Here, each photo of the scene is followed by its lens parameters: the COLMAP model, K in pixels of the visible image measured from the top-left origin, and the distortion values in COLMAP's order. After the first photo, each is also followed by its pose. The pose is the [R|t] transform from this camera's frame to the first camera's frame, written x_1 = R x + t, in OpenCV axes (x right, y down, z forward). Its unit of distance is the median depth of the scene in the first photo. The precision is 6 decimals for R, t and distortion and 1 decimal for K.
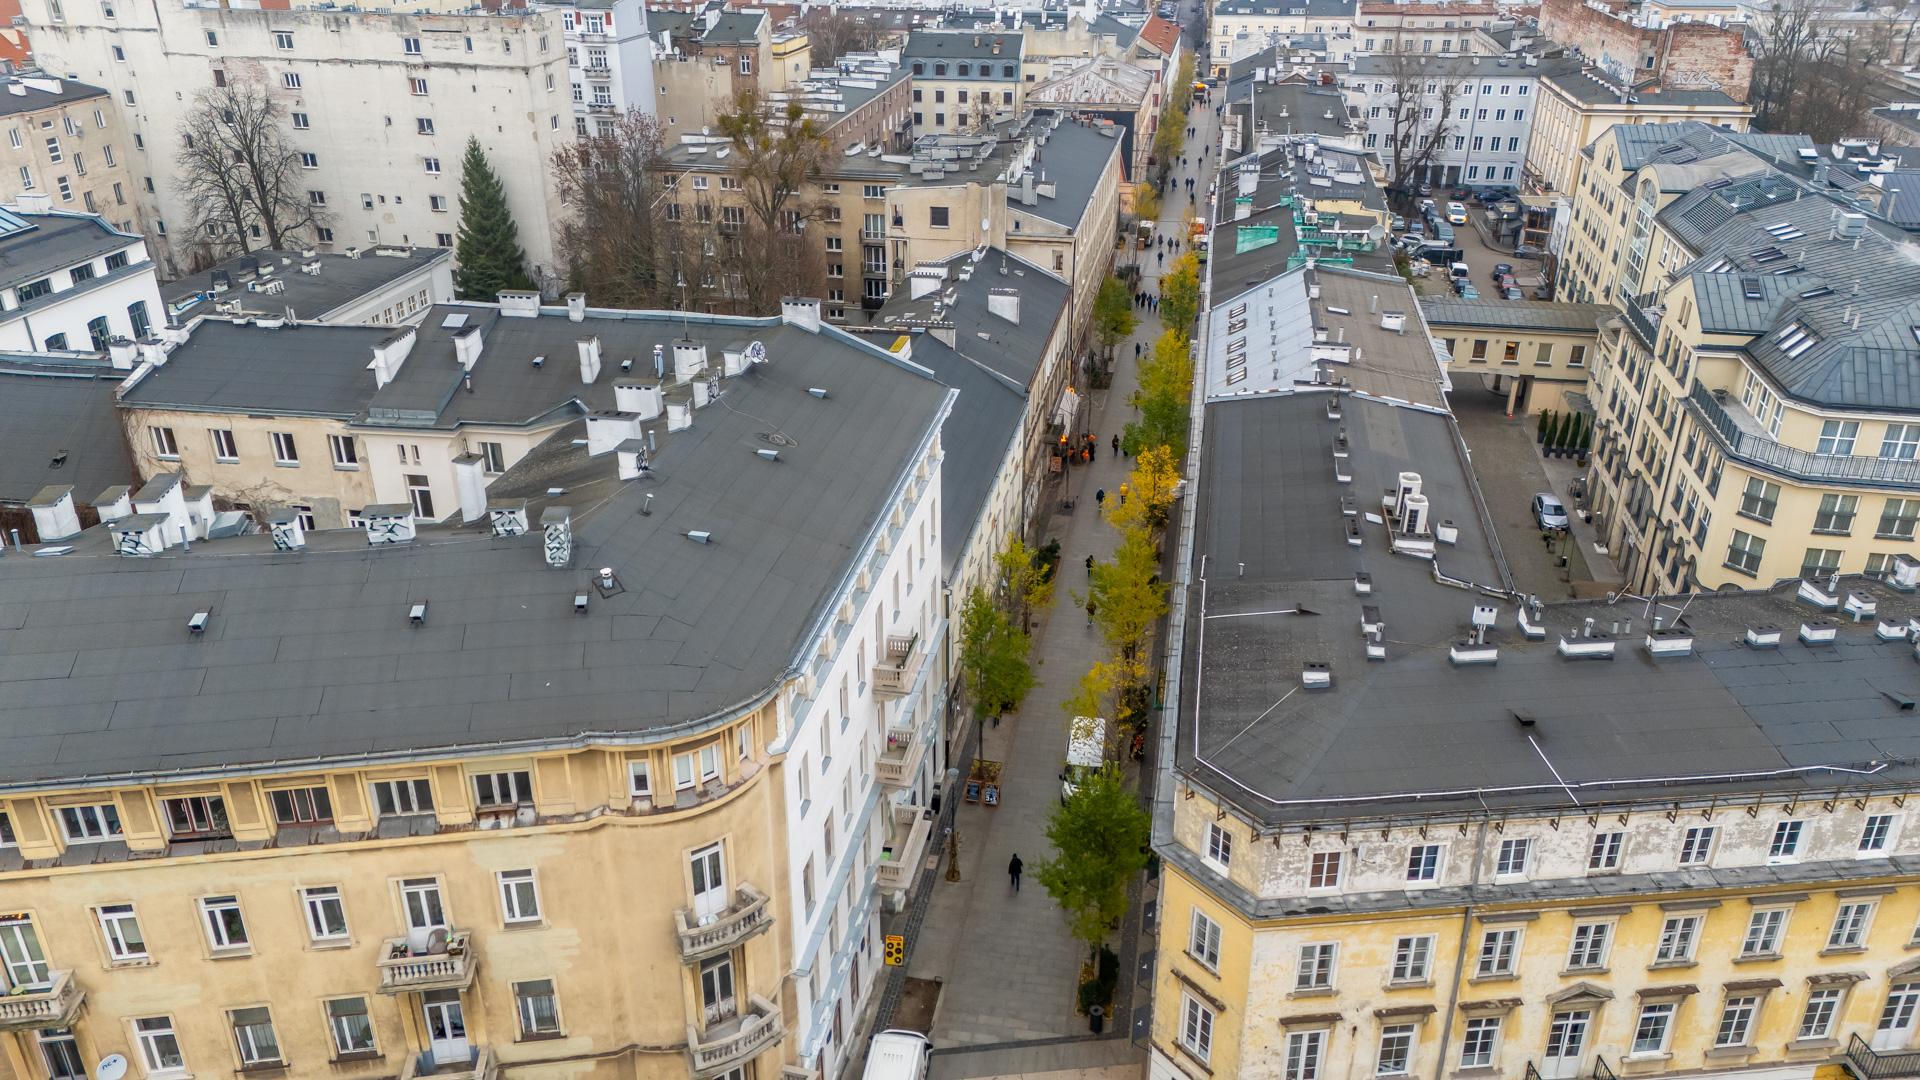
lens RADIAL K [[1396.5, 0, 960.0], [0, 1396.5, 540.0], [0, 0, 1]] dist [0.034763, -0.007656]
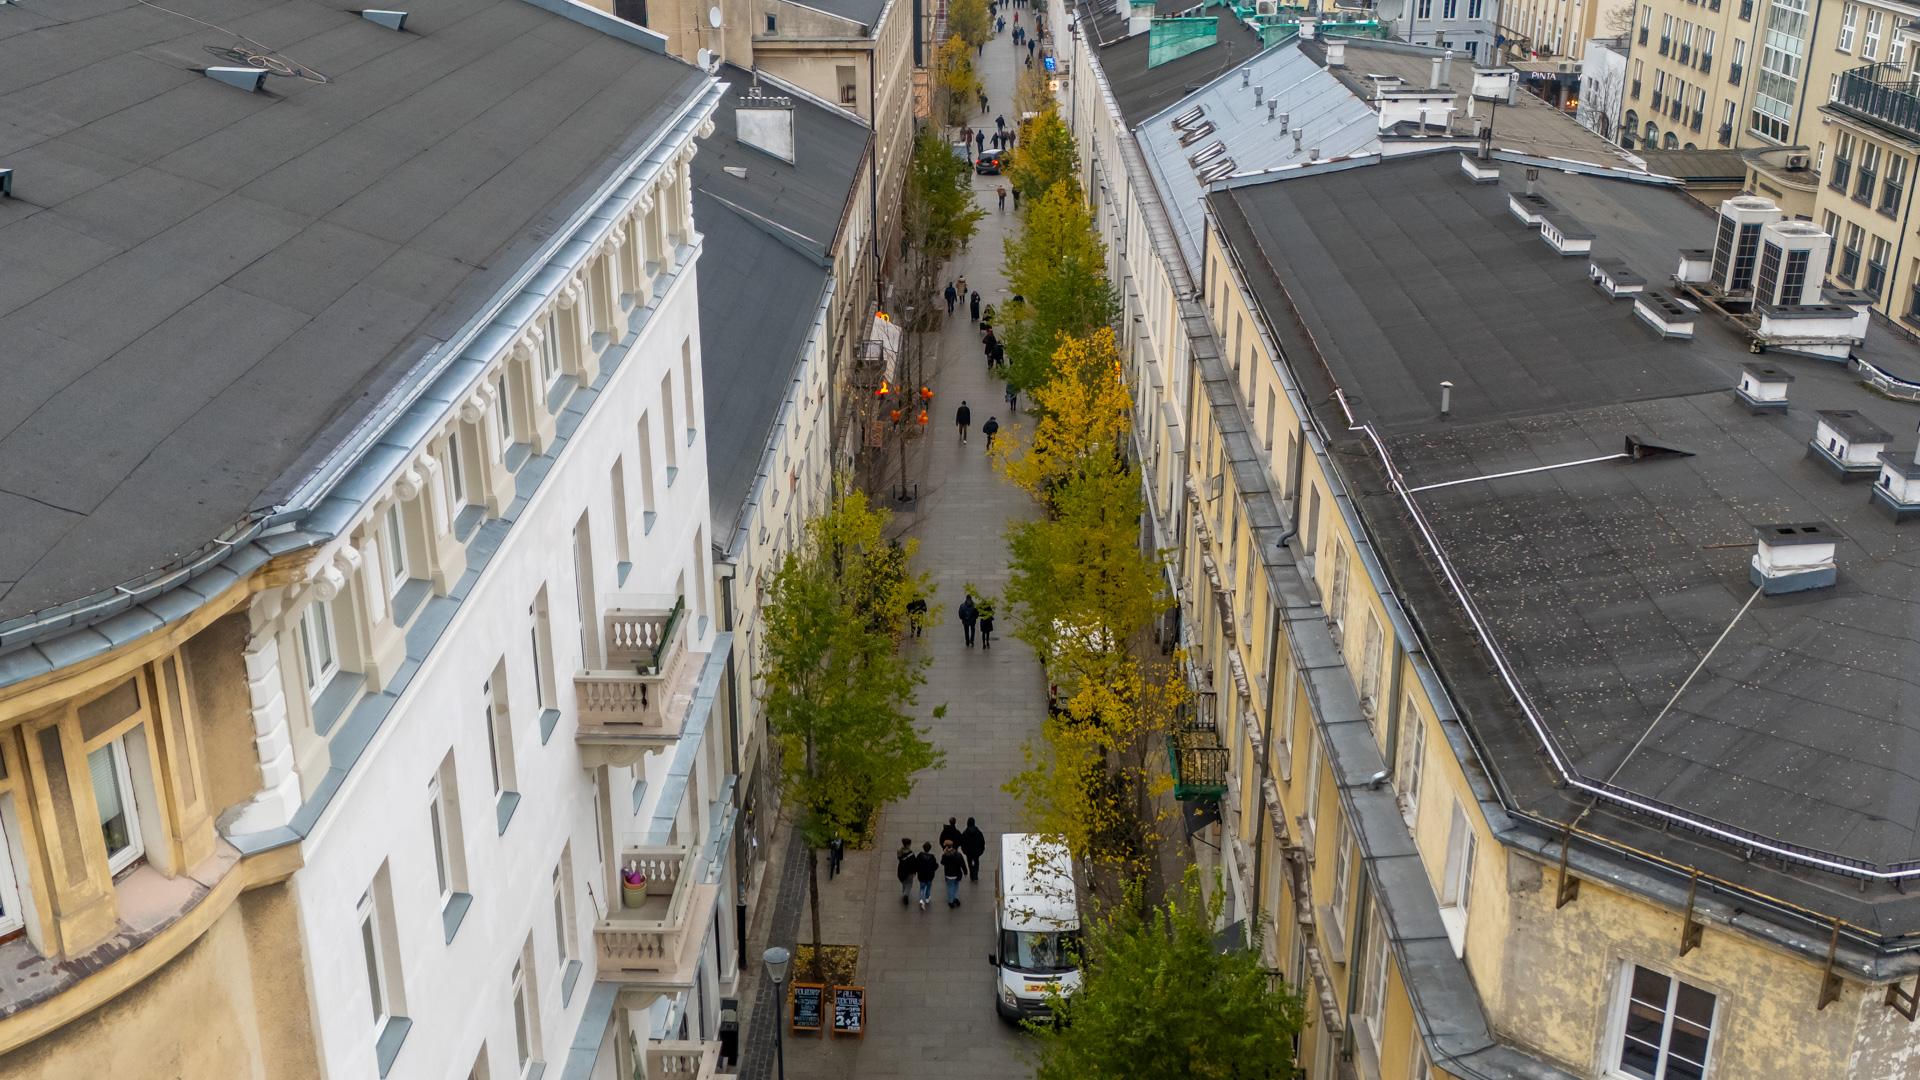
lens RADIAL K [[2181.2, 0, 960.0], [0, 2181.2, 540.0], [0, 0, 1]] dist [0.160937, -0.403249]
pose [[0.989804, -0.066086, 0.126177, -0.025285], [0.072085, 0.996446, -0.043579, 0.071283], [-0.122848, 0.052231, 0.991050, 0.314247]]
